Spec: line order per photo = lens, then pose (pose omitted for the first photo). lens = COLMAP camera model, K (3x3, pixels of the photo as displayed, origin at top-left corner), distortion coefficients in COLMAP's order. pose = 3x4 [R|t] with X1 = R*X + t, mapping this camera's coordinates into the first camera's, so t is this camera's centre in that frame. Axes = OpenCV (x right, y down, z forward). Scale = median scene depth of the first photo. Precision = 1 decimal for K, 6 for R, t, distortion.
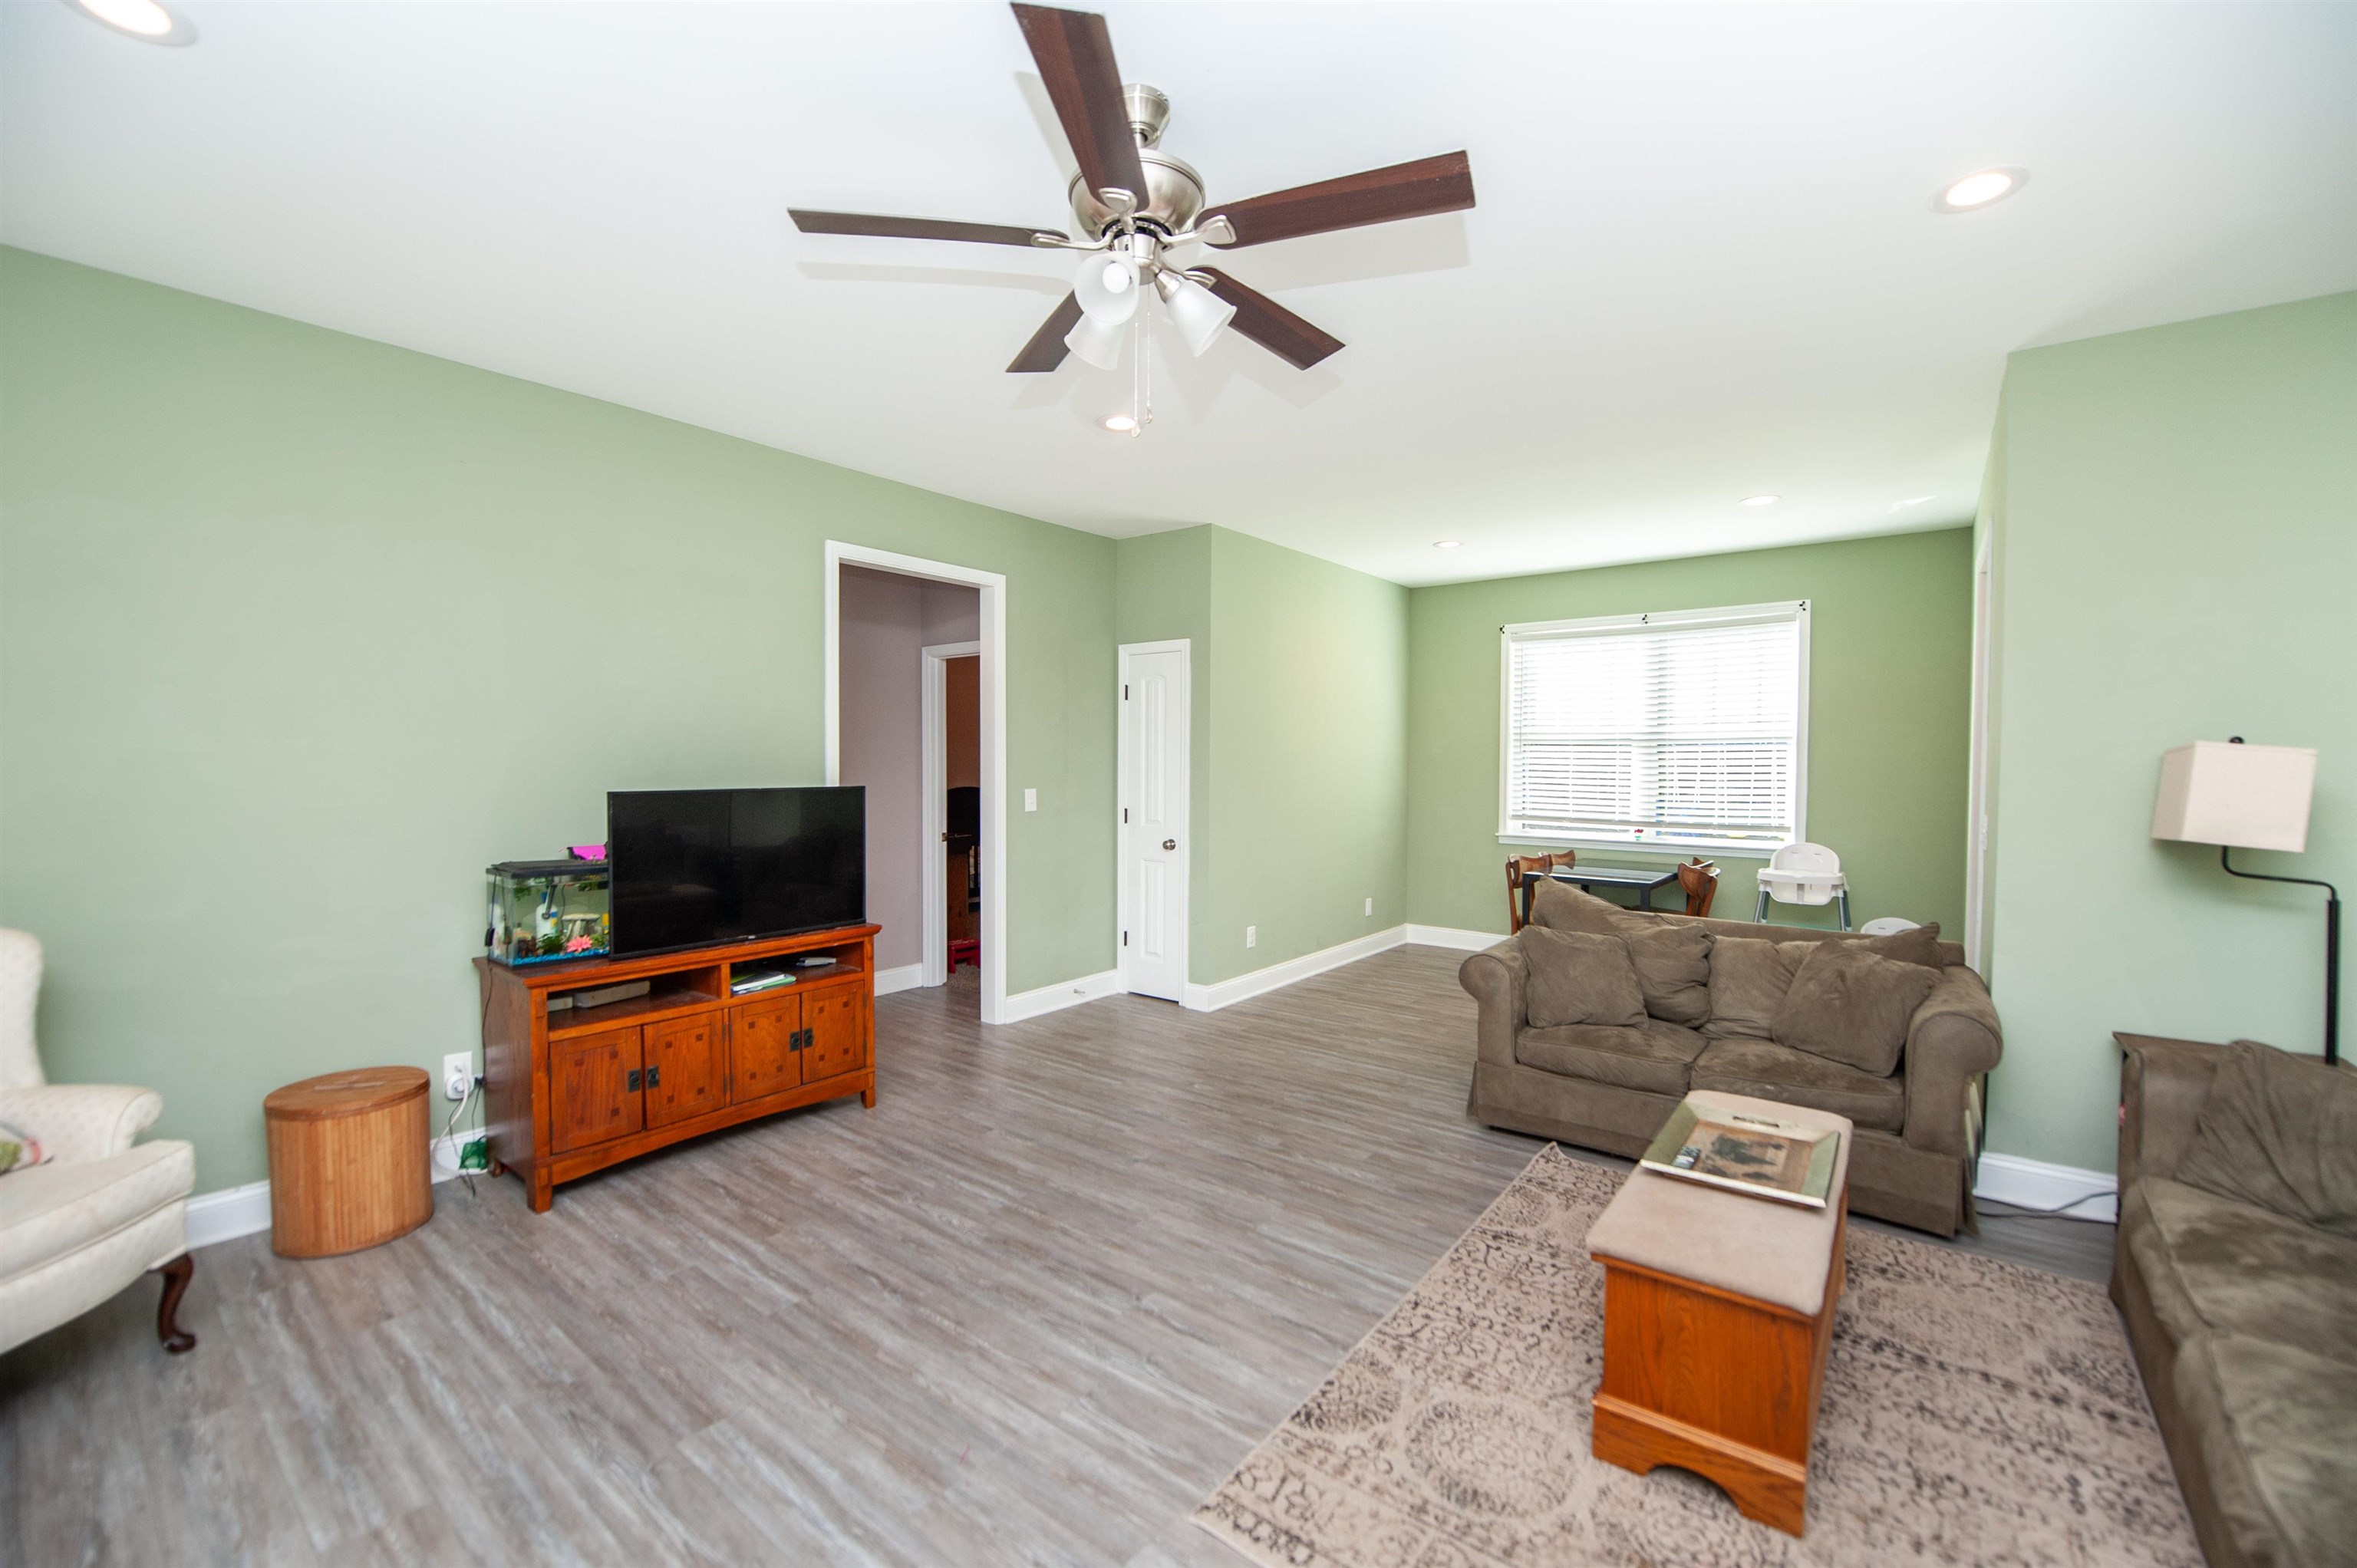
lens RADIAL K [[954.2, 0, 1186.3], [0, 954.2, 786.5], [0, 0, 1]] dist [-0.012579, -0.005026]
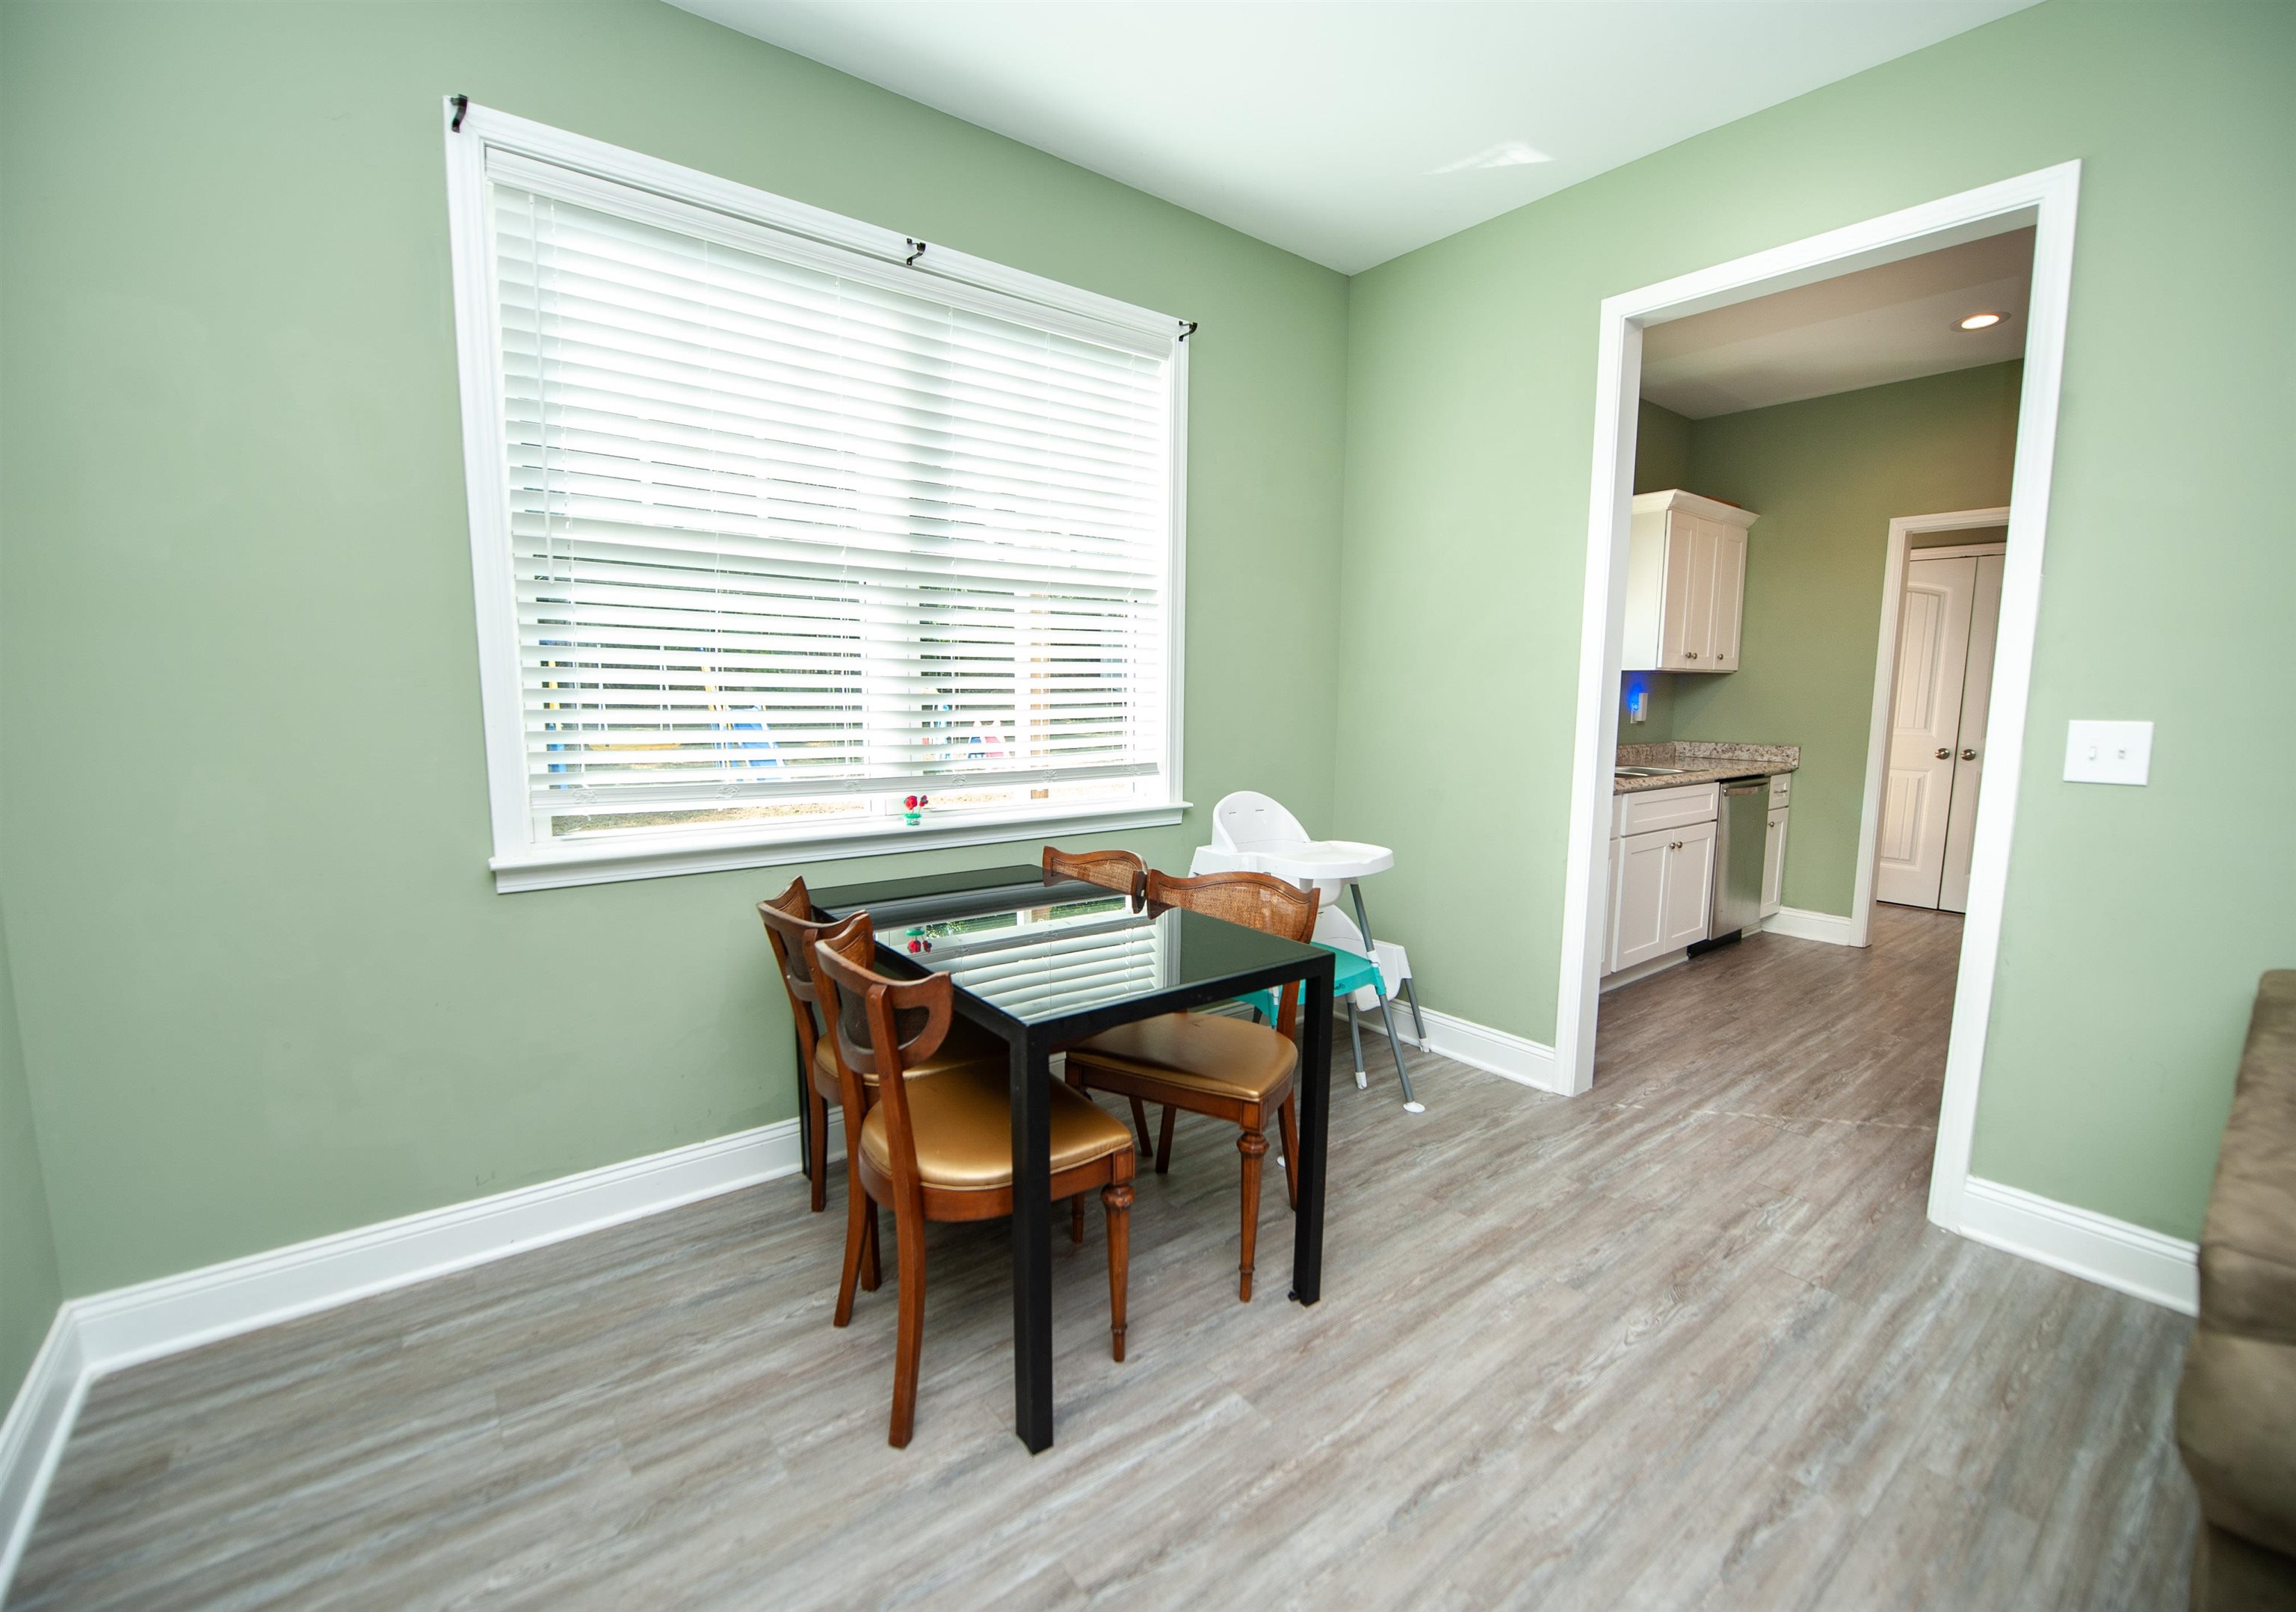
lens RADIAL K [[947.3, 0, 1148.0], [0, 947.3, 806.0], [0, 0, 1]] dist [-0.020214, -0.001072]
pose [[0.243249, -0.123925, 0.962015, 0.238318], [0.016491, 0.992190, 0.123642, 0.000495], [-0.969824, -0.014211, 0.243393, 1.694882]]
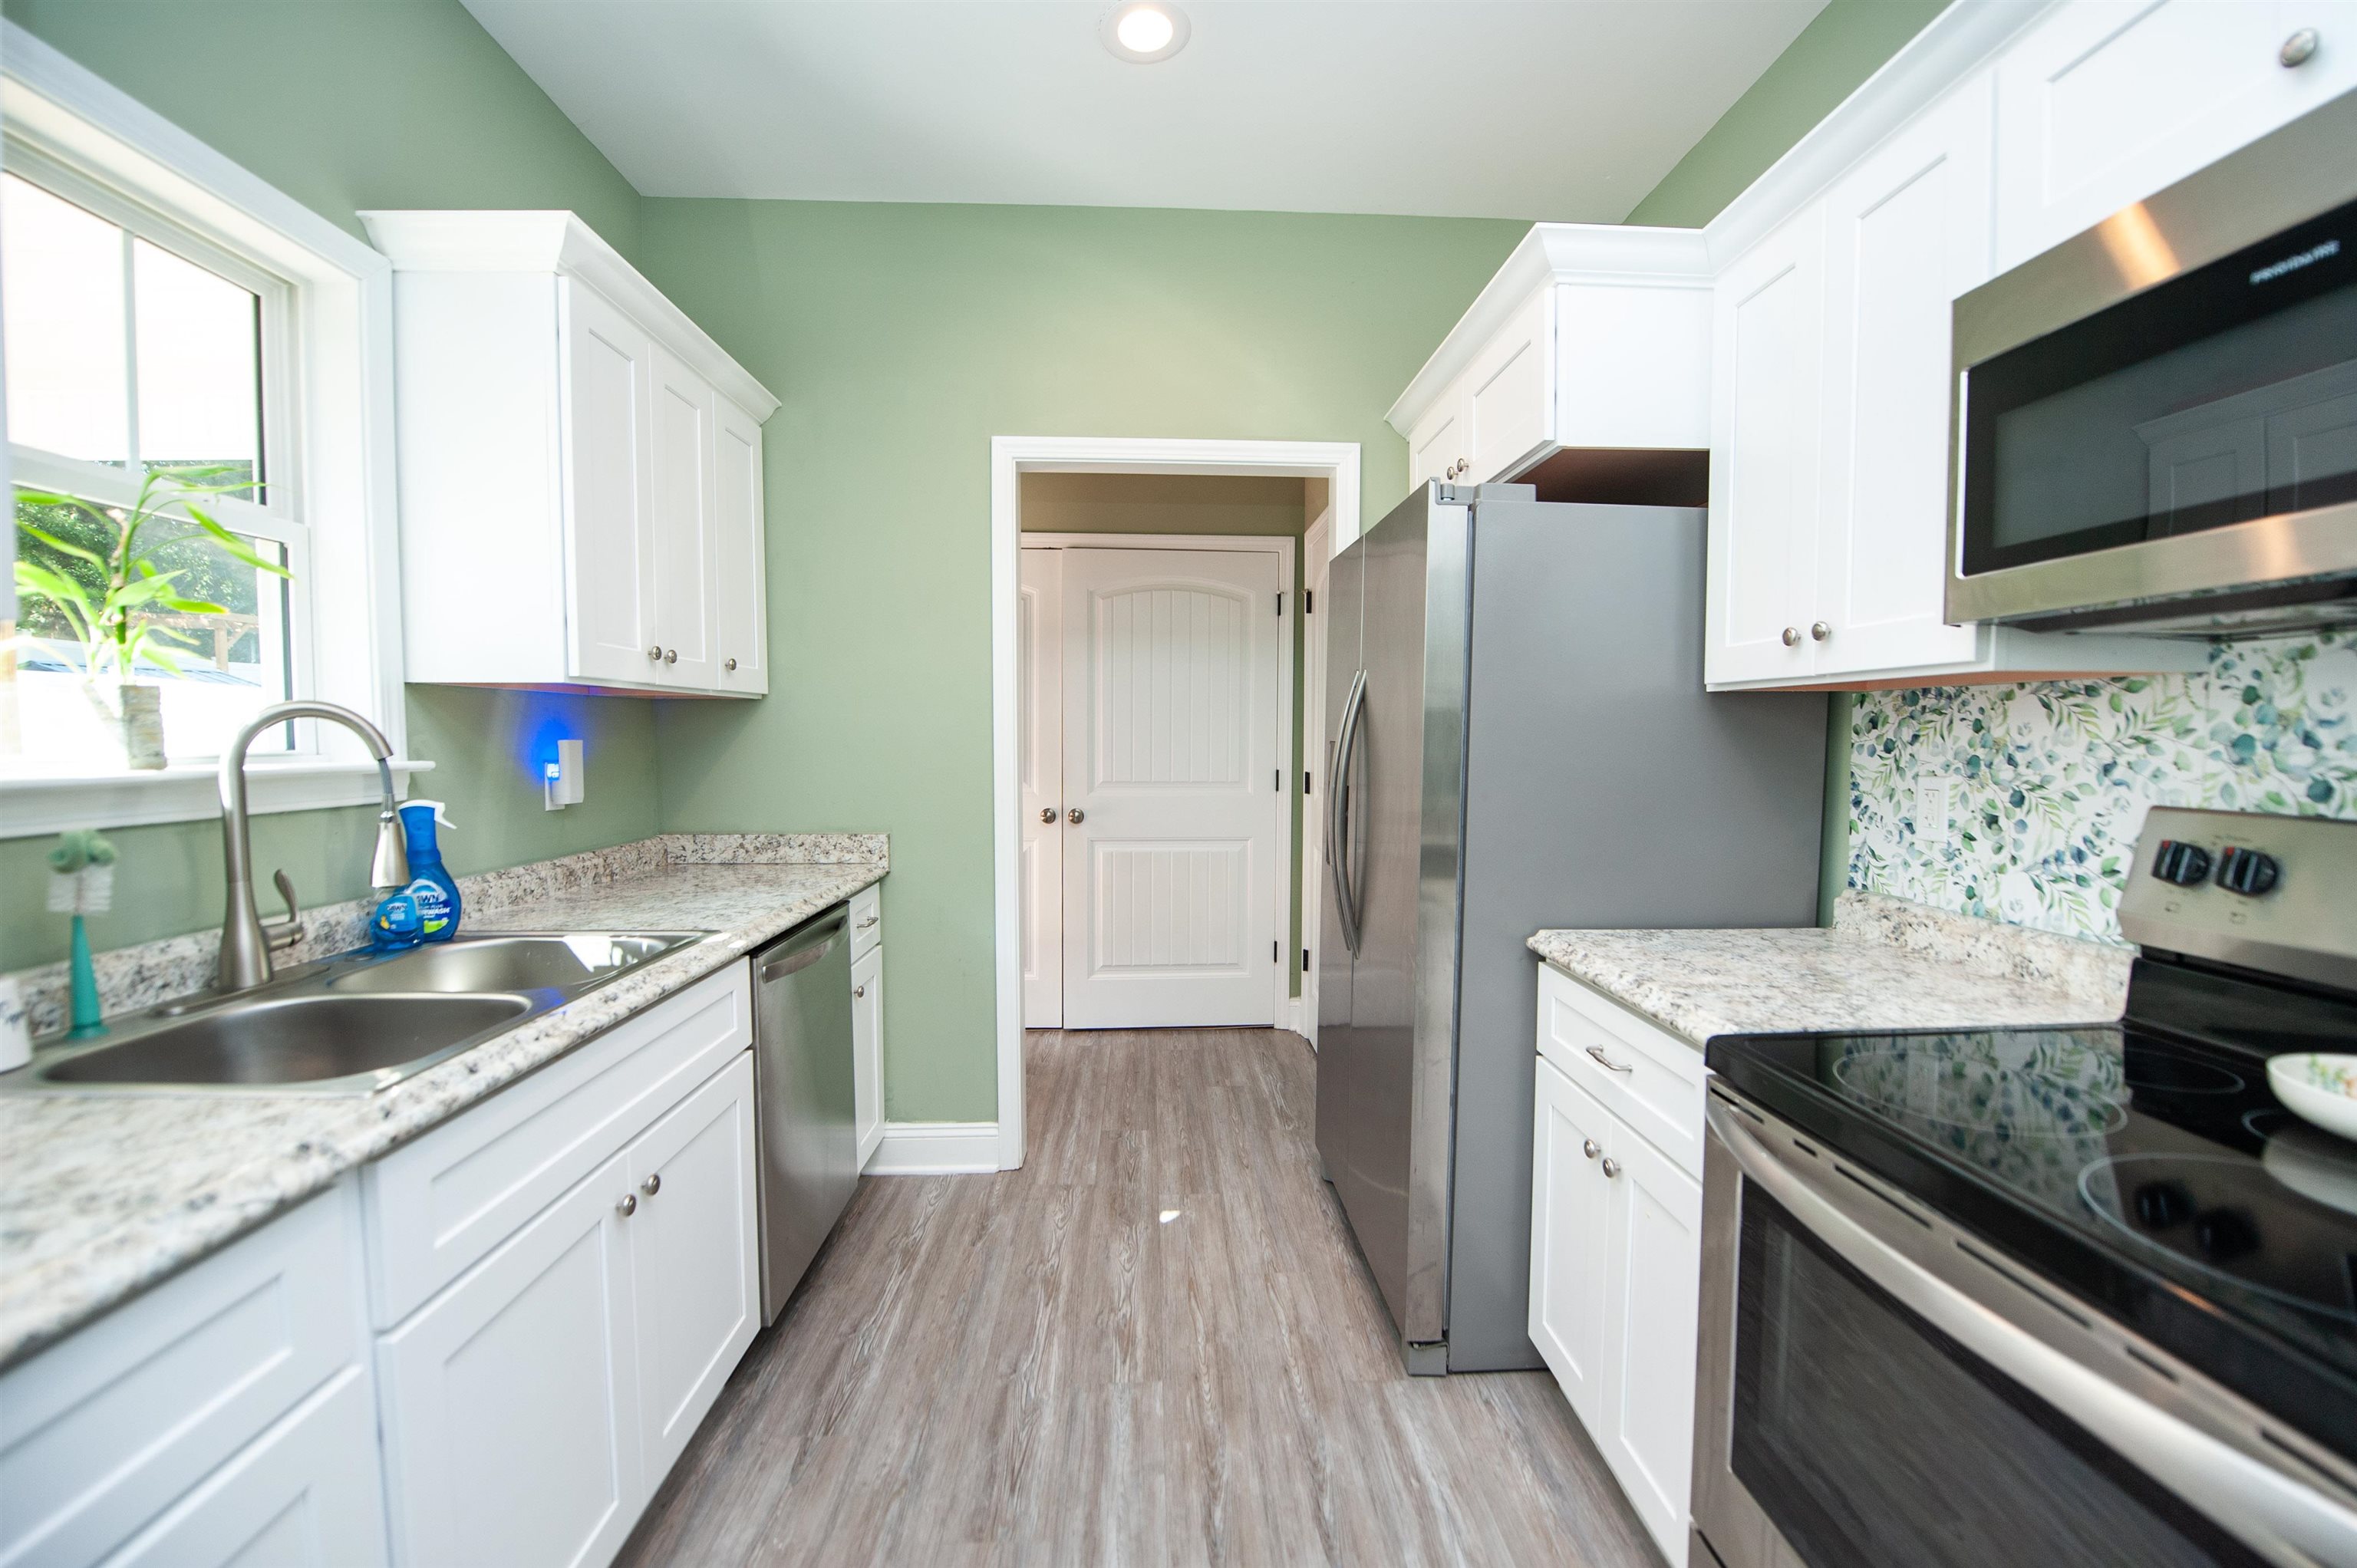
lens RADIAL K [[954.2, 0, 1186.3], [0, 954.2, 786.5], [0, 0, 1]] dist [-0.012579, -0.005026]
pose [[-0.653004, -0.046391, 0.755933, 1.210358], [0.015675, 0.997081, 0.074731, 0.010268], [-0.757193, 0.060649, -0.650370, 1.372234]]
